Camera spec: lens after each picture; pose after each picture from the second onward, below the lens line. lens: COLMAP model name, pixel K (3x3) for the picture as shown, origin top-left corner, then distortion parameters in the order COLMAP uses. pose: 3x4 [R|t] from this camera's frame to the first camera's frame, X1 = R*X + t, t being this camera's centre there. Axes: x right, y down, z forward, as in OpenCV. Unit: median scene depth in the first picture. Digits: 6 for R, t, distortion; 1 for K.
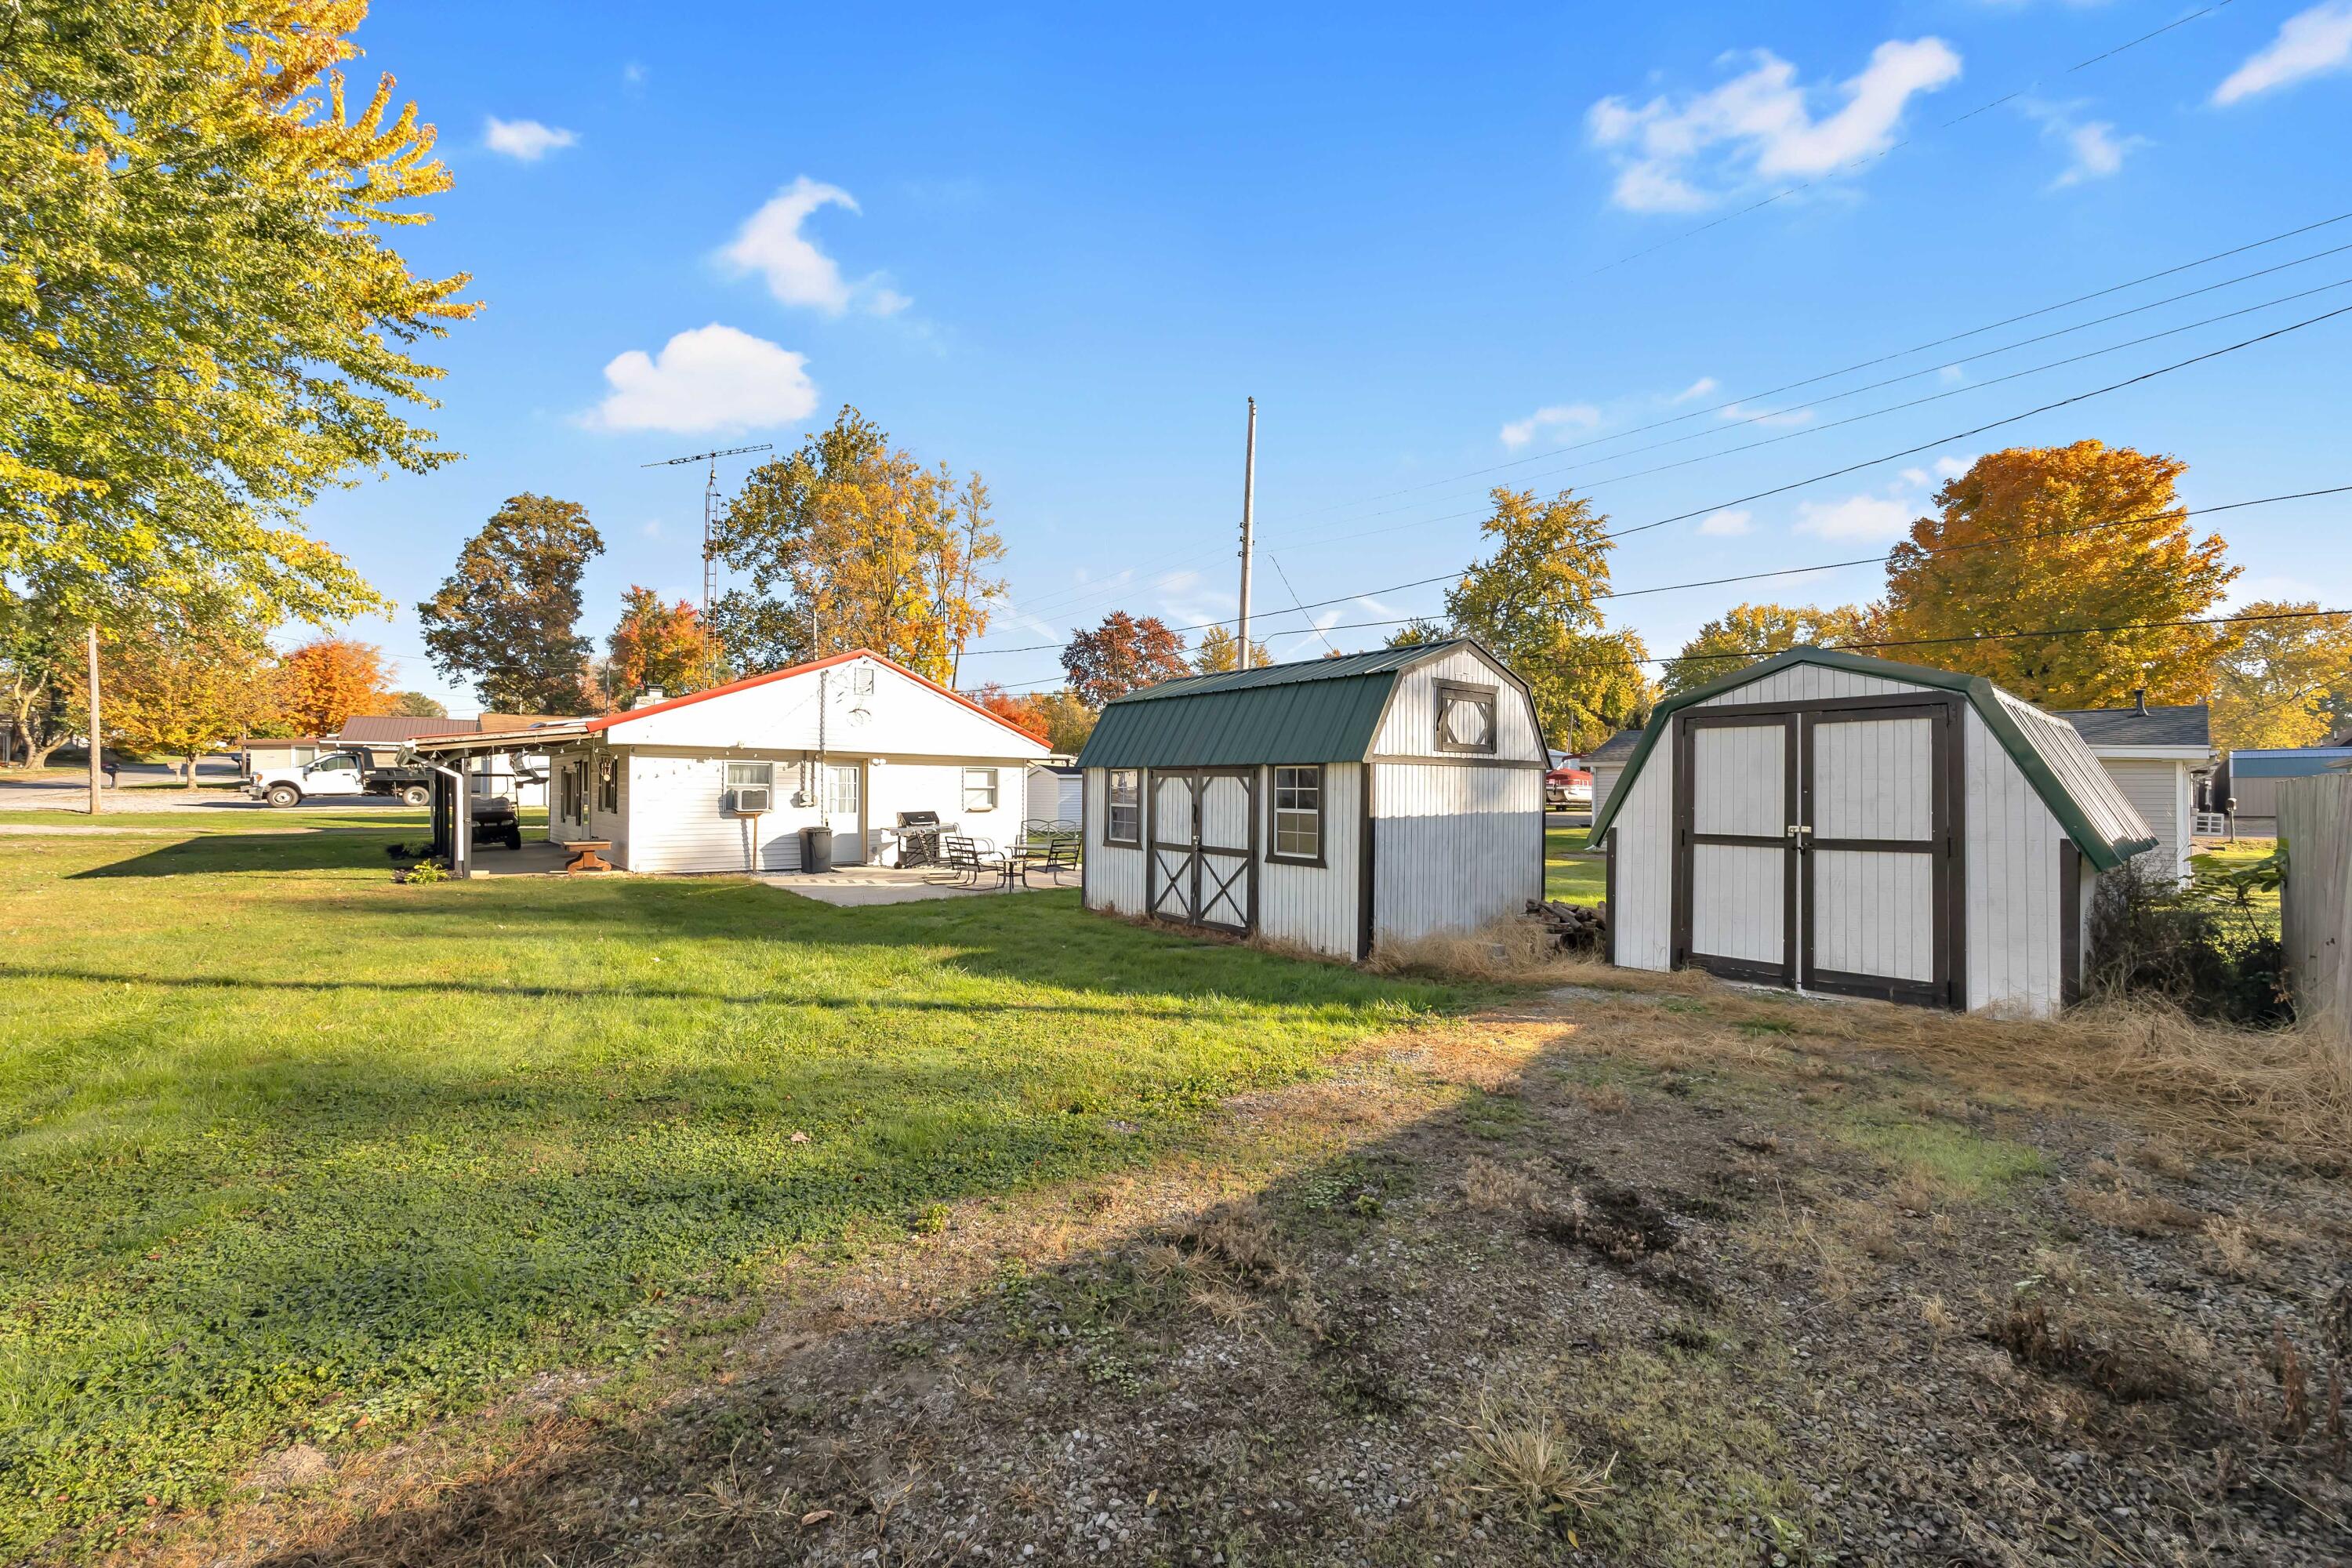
lens RADIAL K [[907.3, 0, 1172.8], [0, 907.3, 781.8], [0, 0, 1]] dist [-0.005837, 0.000911]
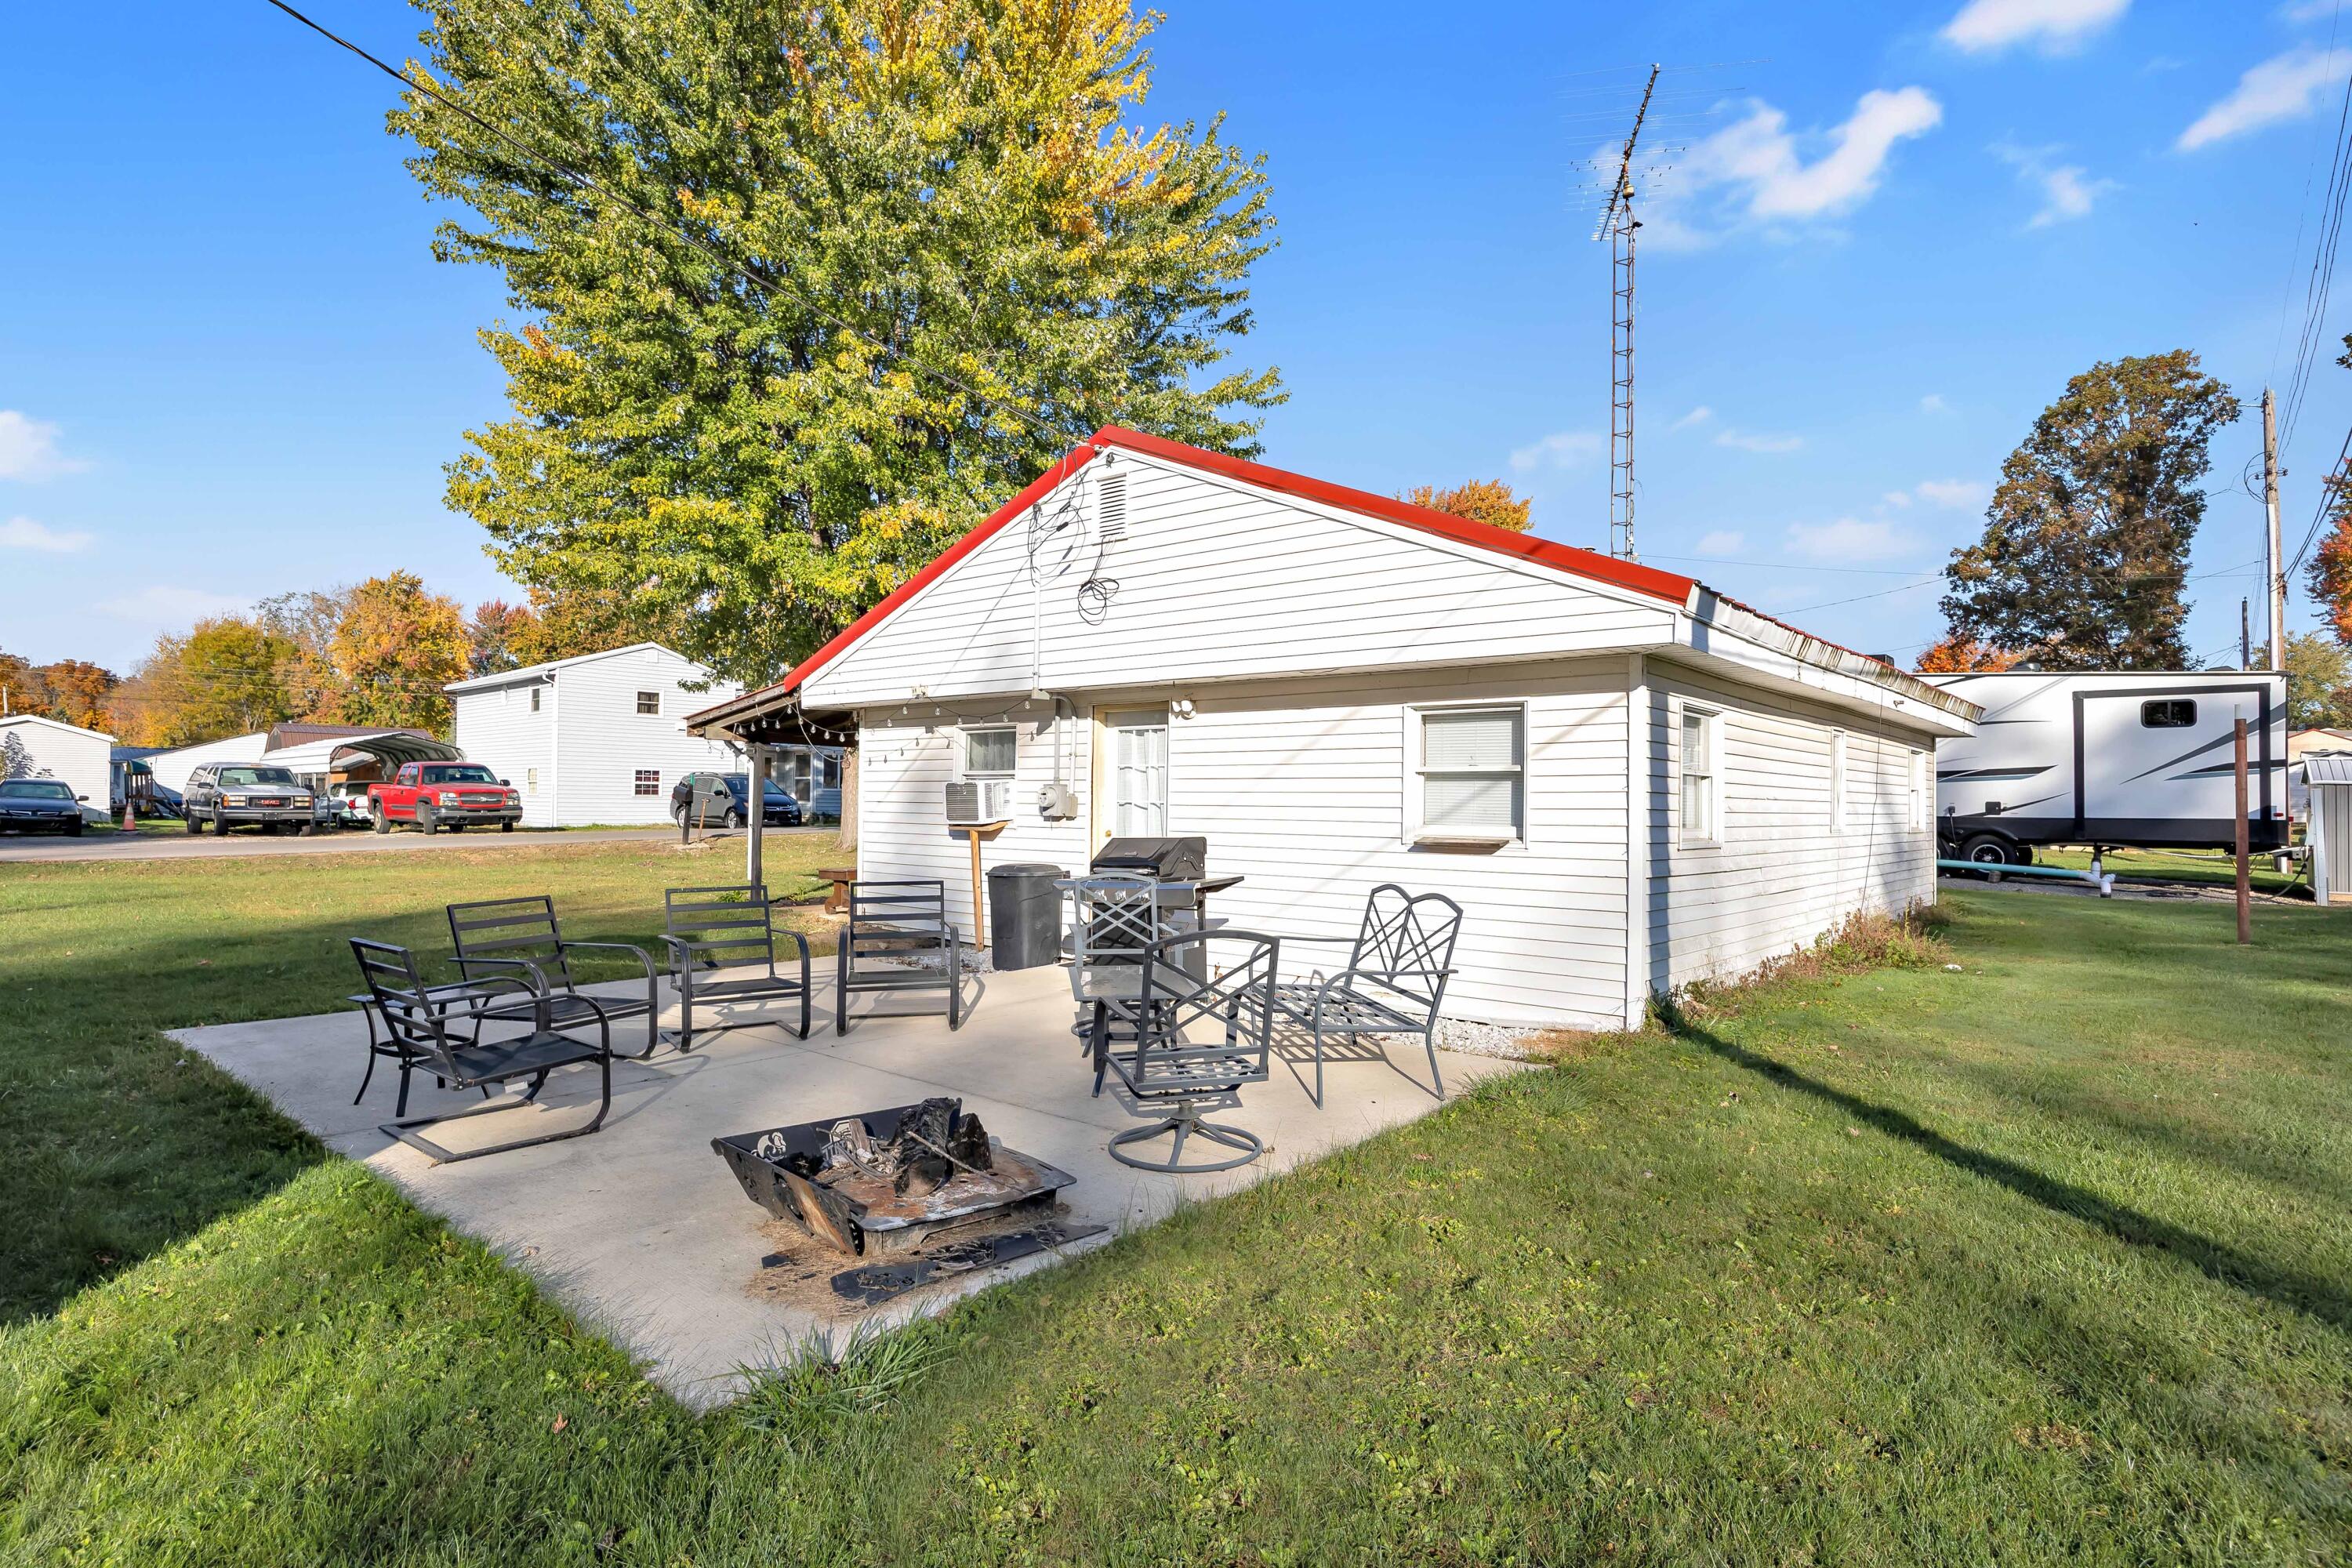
lens RADIAL K [[1191.5, 0, 1176.0], [0, 1191.5, 792.1], [0, 0, 1]] dist [-0.013553, -0.000172]
pose [[0.124693, -0.013764, -0.992100, 0.189630], [-0.004158, 0.999888, -0.014395, 0.022492], [0.992187, 0.005920, 0.124622, 0.992789]]
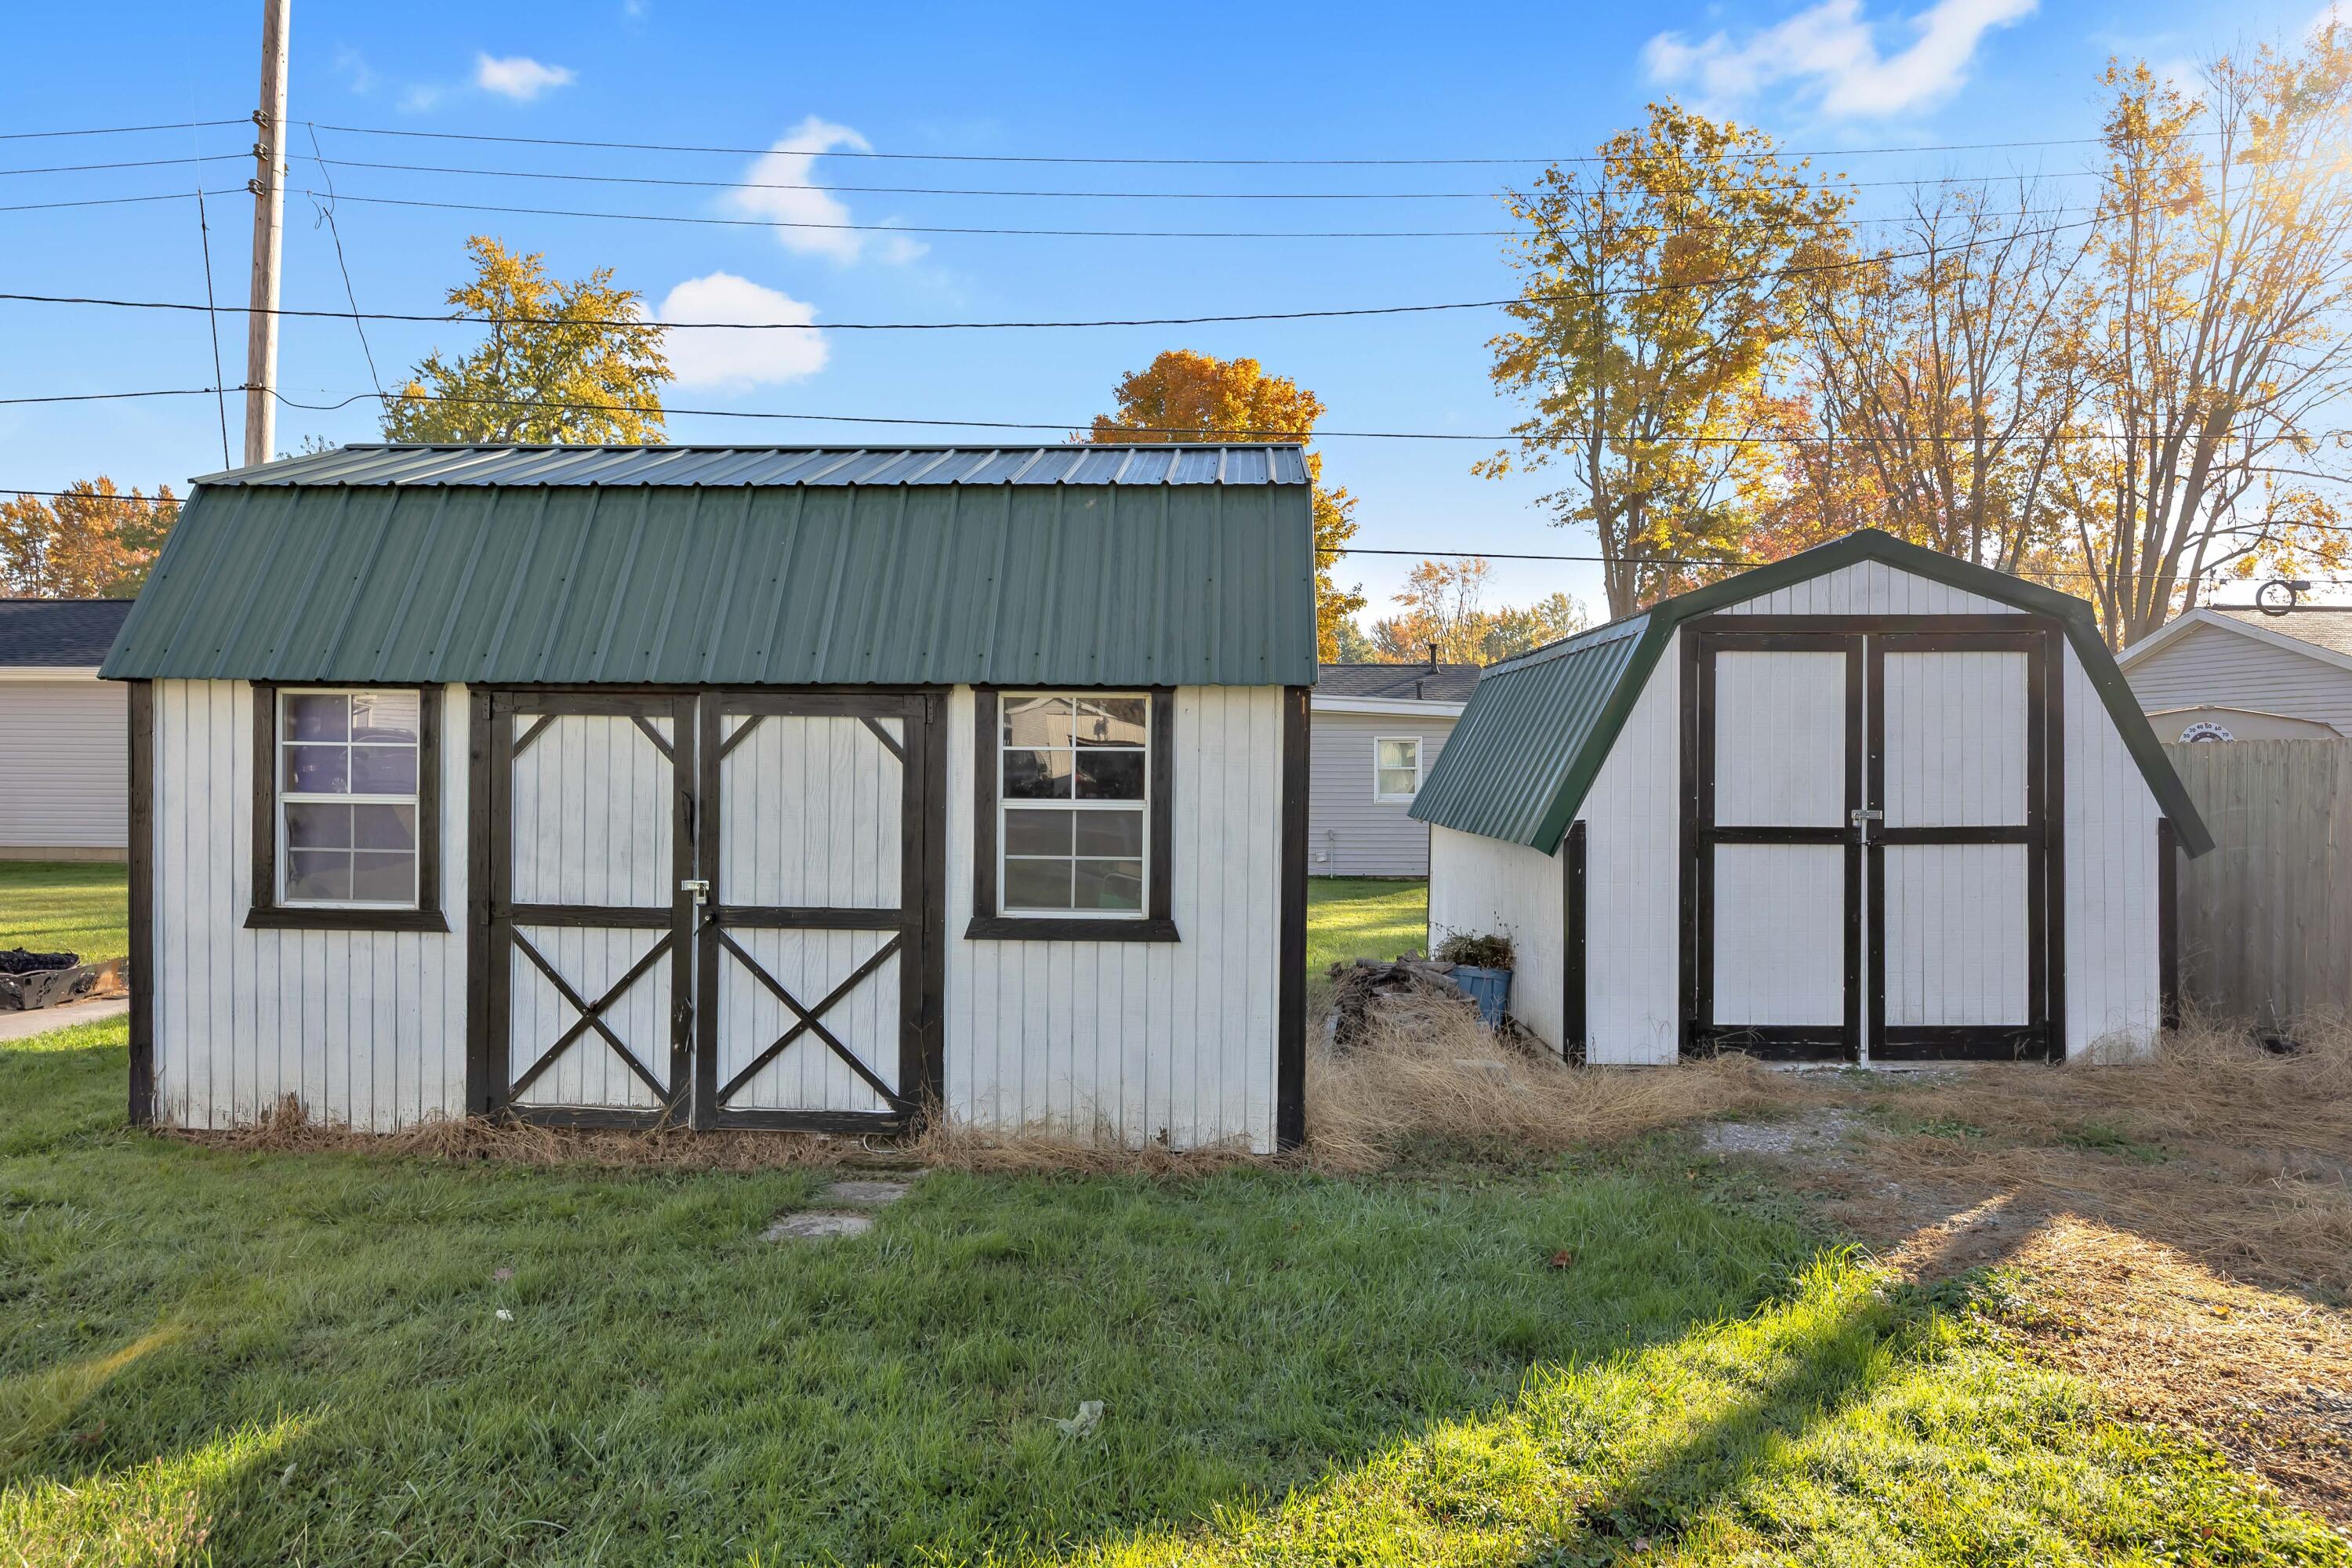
lens RADIAL K [[1409.4, 0, 1178.1], [0, 1409.4, 785.4], [0, 0, 1]] dist [-0.005487, -0.001015]
pose [[0.655447, -0.015104, 0.755091, -0.163137], [-0.007495, 0.999621, 0.026501, 0.003591], [-0.755204, -0.023030, 0.655085, 0.299021]]
